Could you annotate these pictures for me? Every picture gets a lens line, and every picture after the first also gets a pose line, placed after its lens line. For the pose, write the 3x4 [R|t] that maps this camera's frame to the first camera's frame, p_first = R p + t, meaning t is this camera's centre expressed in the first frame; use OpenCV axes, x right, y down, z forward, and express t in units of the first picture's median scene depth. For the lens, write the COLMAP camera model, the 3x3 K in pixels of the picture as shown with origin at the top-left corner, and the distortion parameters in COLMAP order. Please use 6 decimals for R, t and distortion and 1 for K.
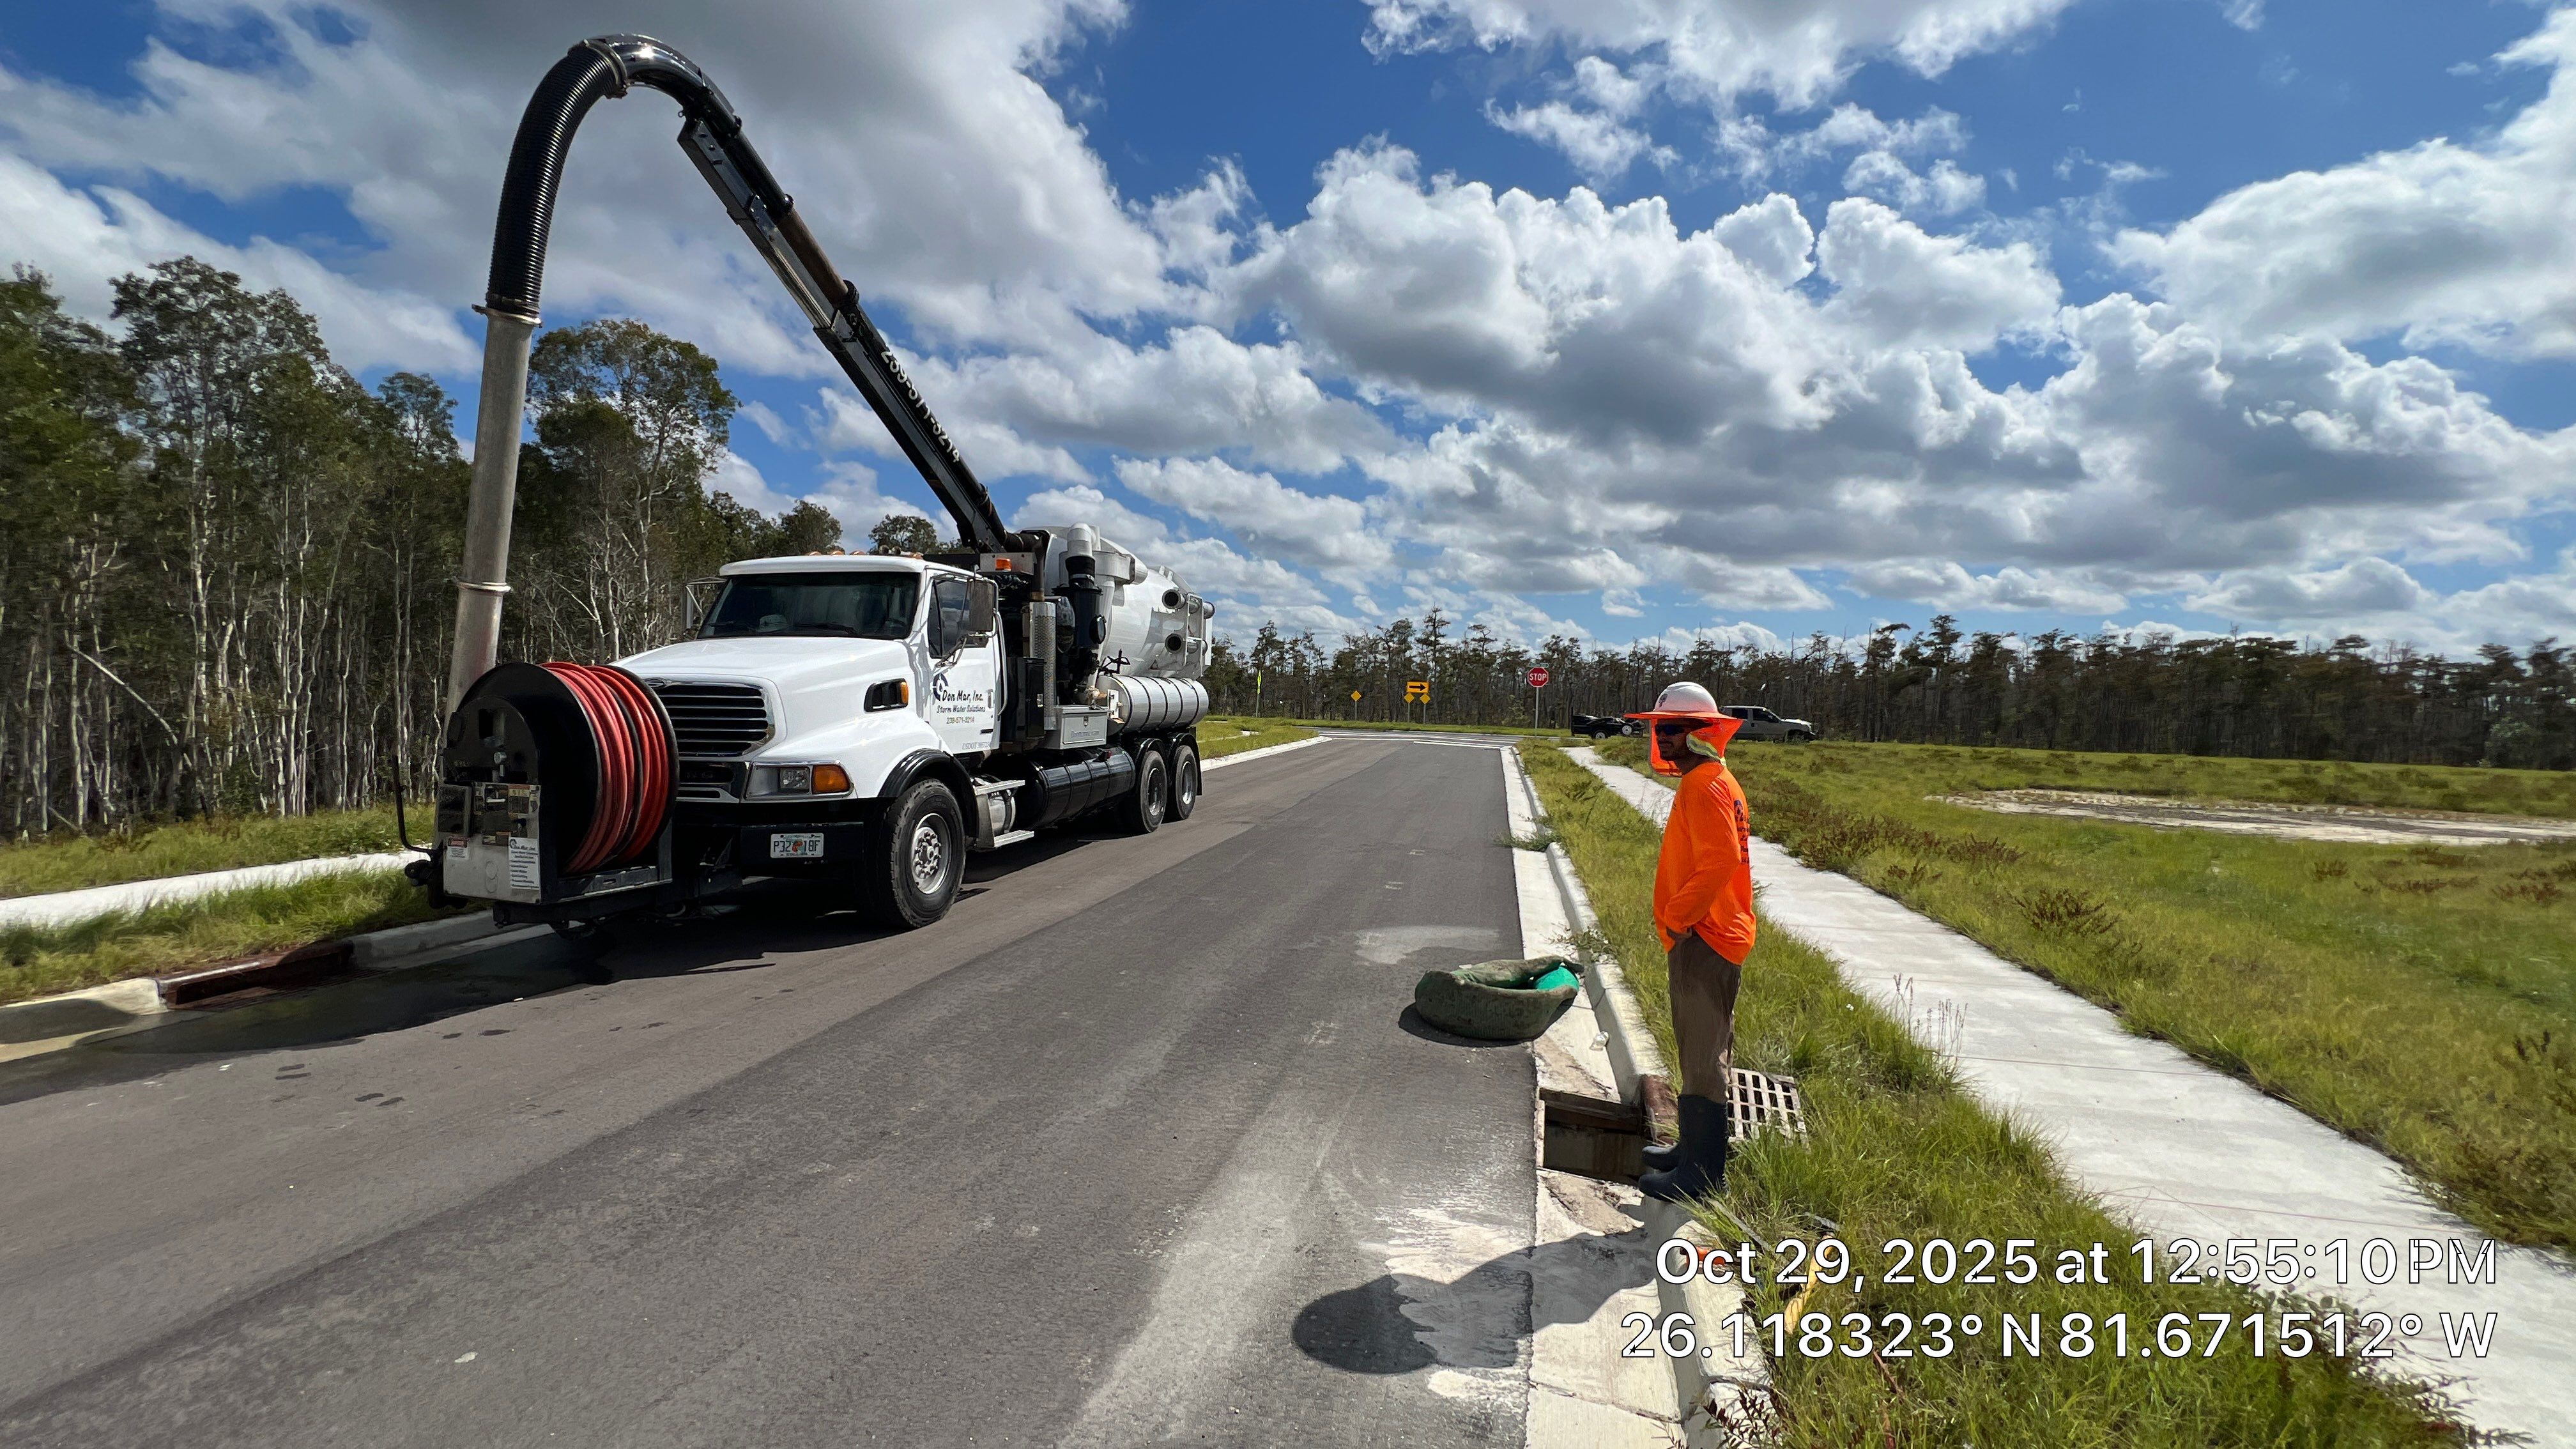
lens RADIAL K [[1037.9, 0, 1278.9], [0, 1037.9, 721.2], [0, 0, 1]] dist [-0.001070, 0.000342]
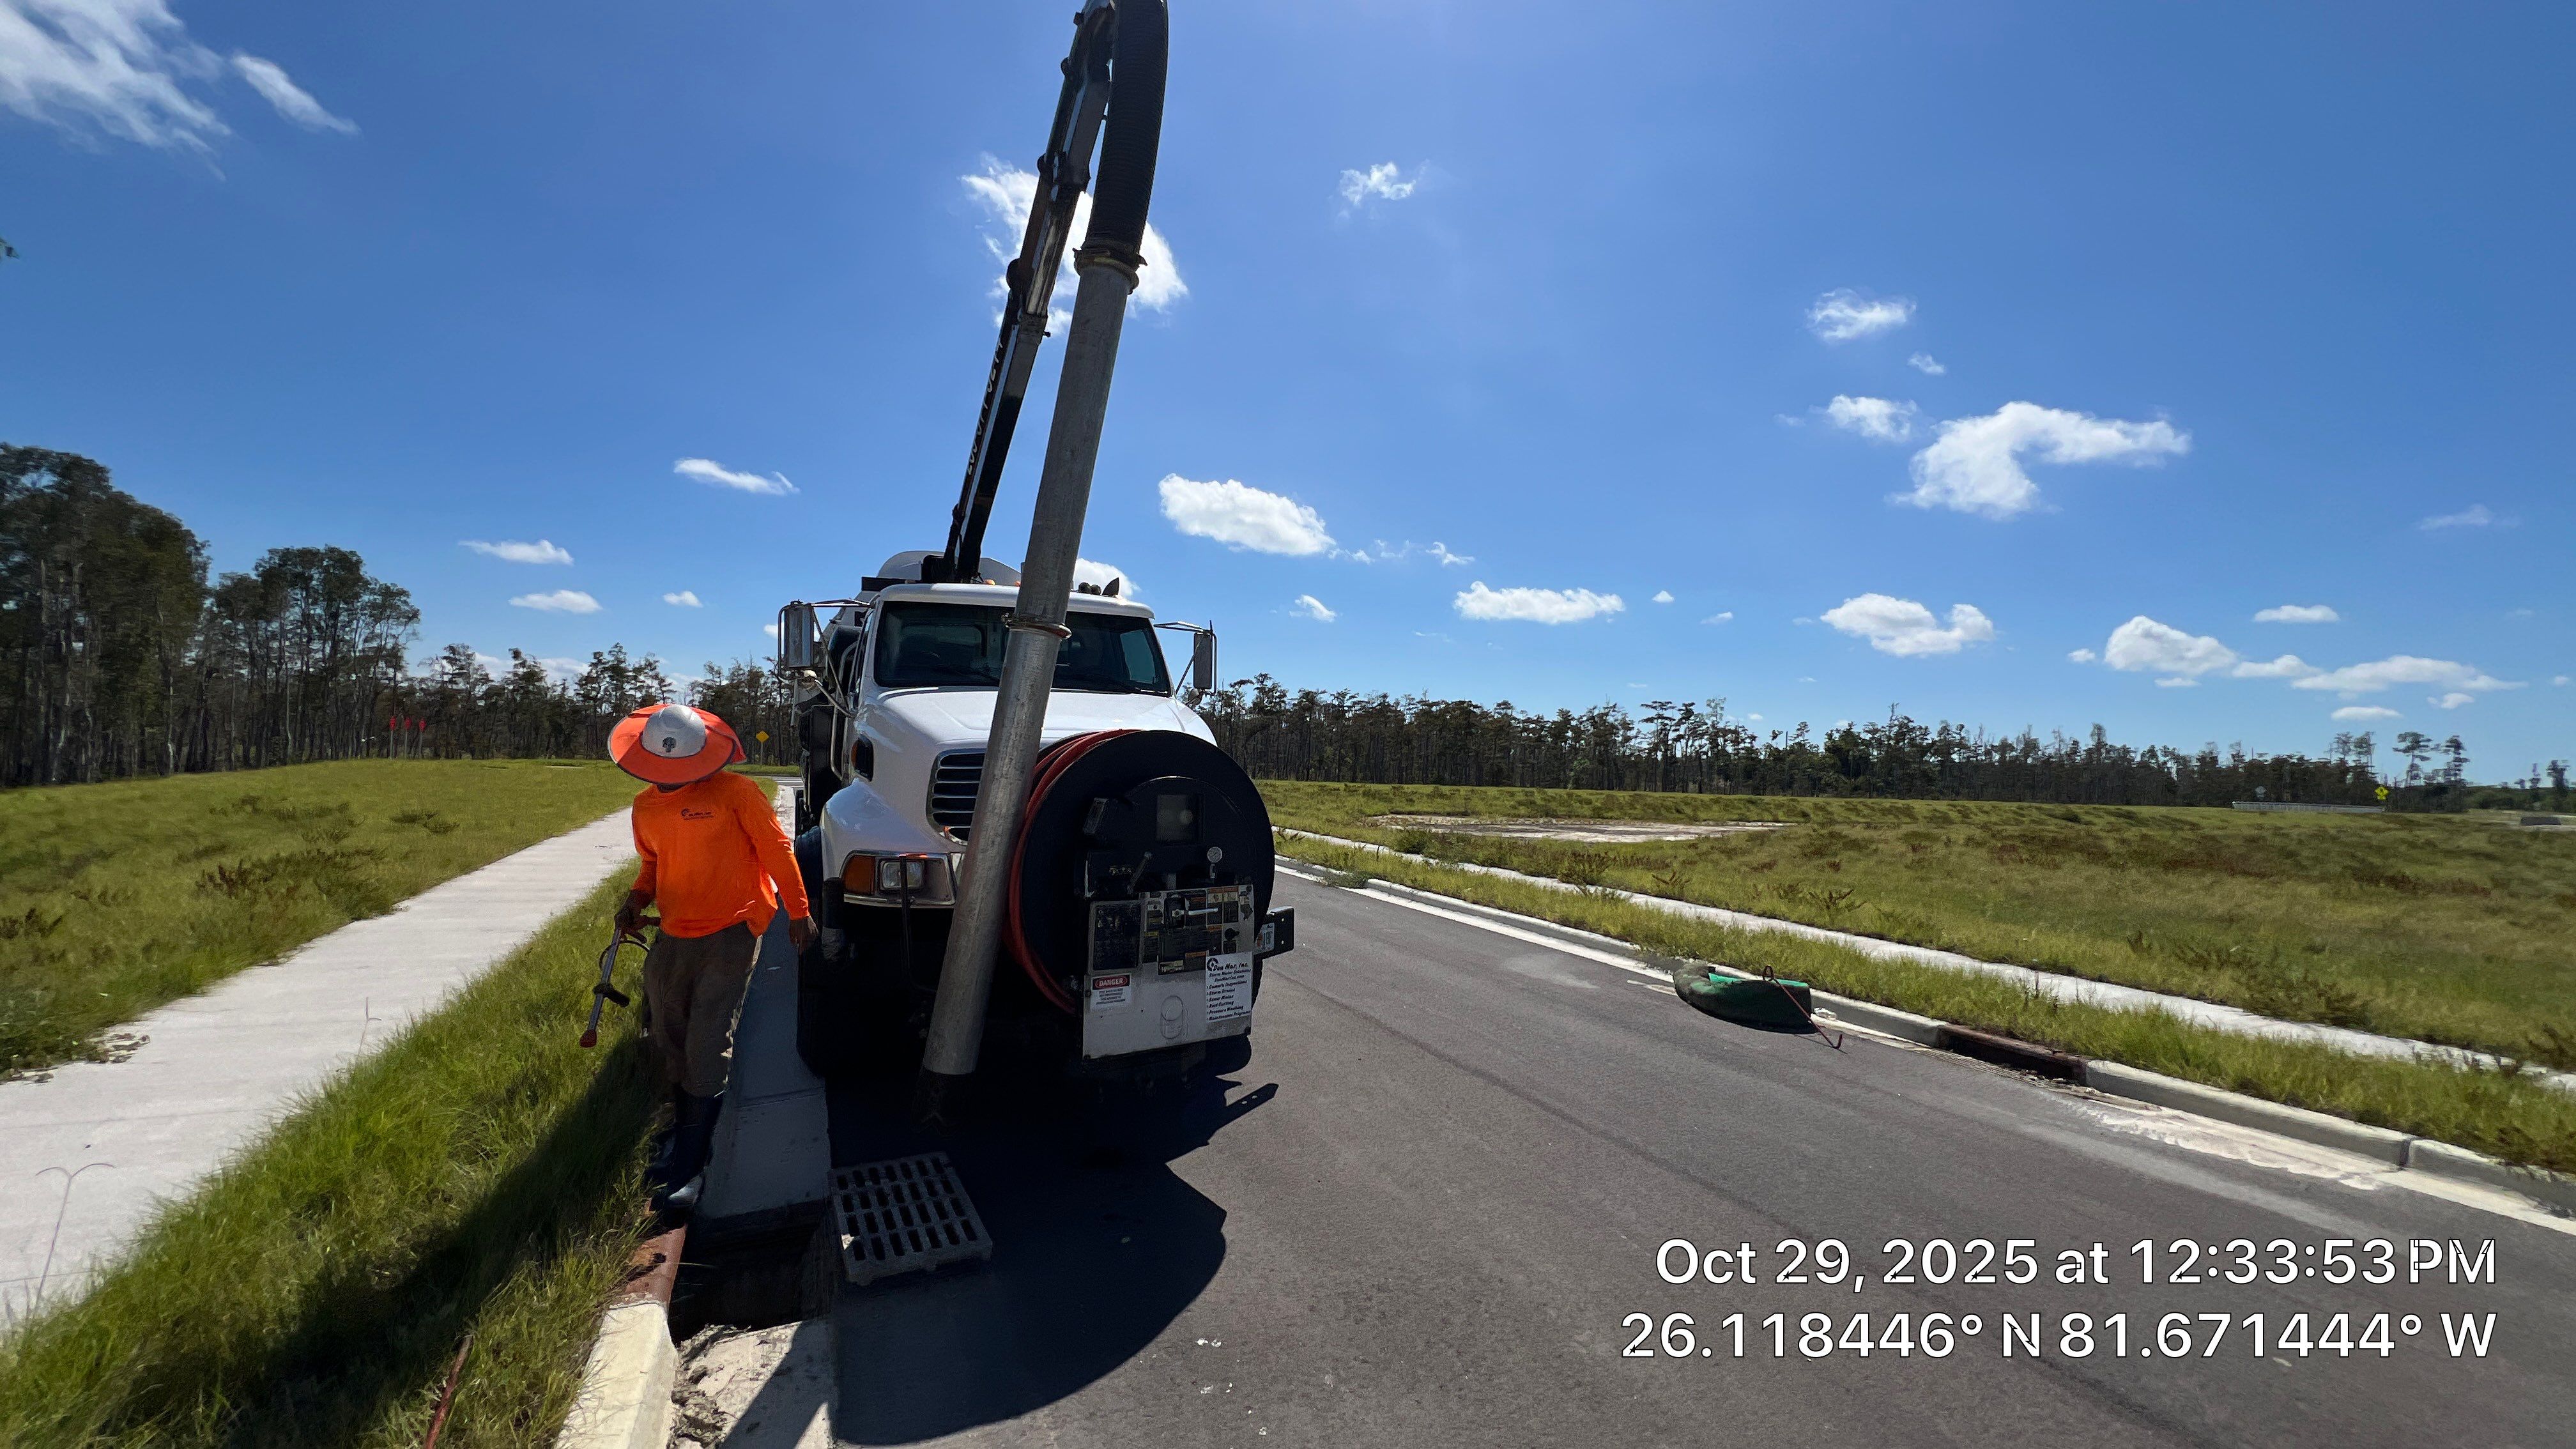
lens RADIAL K [[1037.2, 0, 1281.1], [0, 1037.2, 715.3], [0, 0, 1]] dist [0.000472, -0.000435]
pose [[0.793779, 0.021039, 0.607842, -0.289519], [0.005112, 0.999135, -0.041259, -0.009525], [-0.608184, 0.035858, 0.792985, 0.086783]]
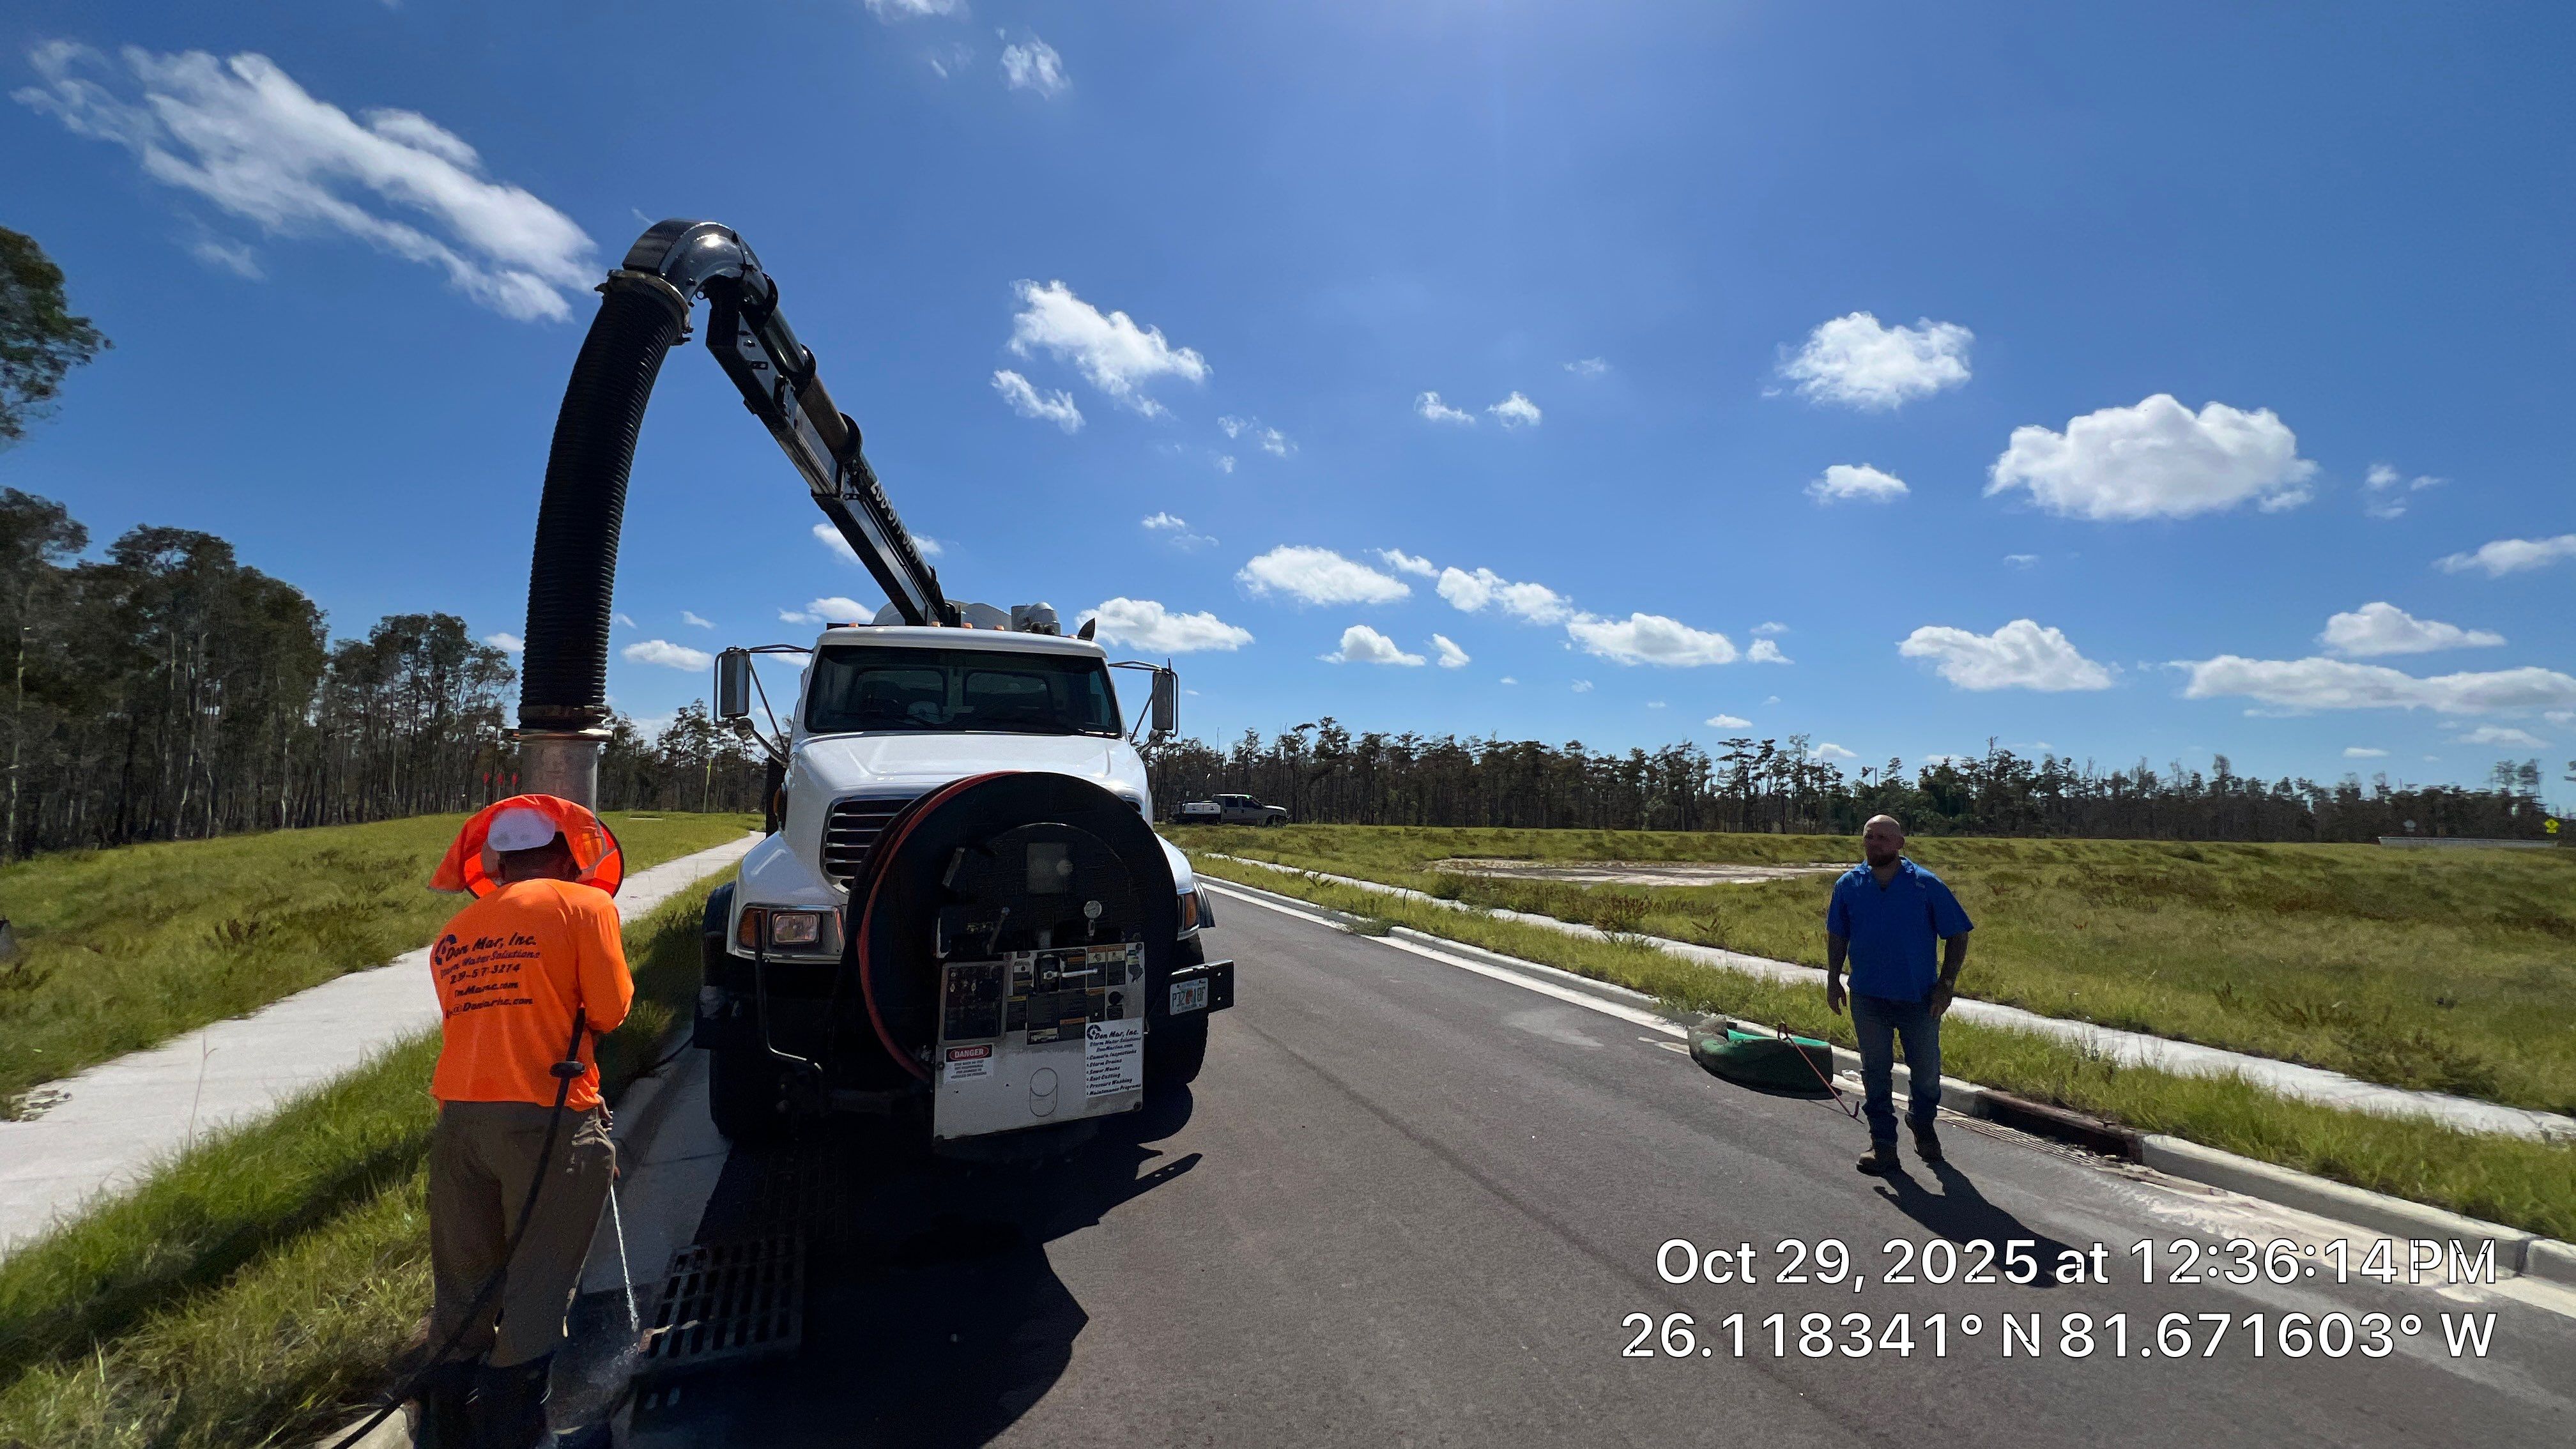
lens RADIAL K [[1037.9, 0, 1278.9], [0, 1037.9, 721.2], [0, 0, 1]] dist [-0.001070, 0.000342]
pose [[0.835603, 0.029279, 0.548553, -0.253797], [0.016969, 0.996726, -0.079048, -0.008641], [-0.549072, 0.075361, 0.832370, 0.080215]]
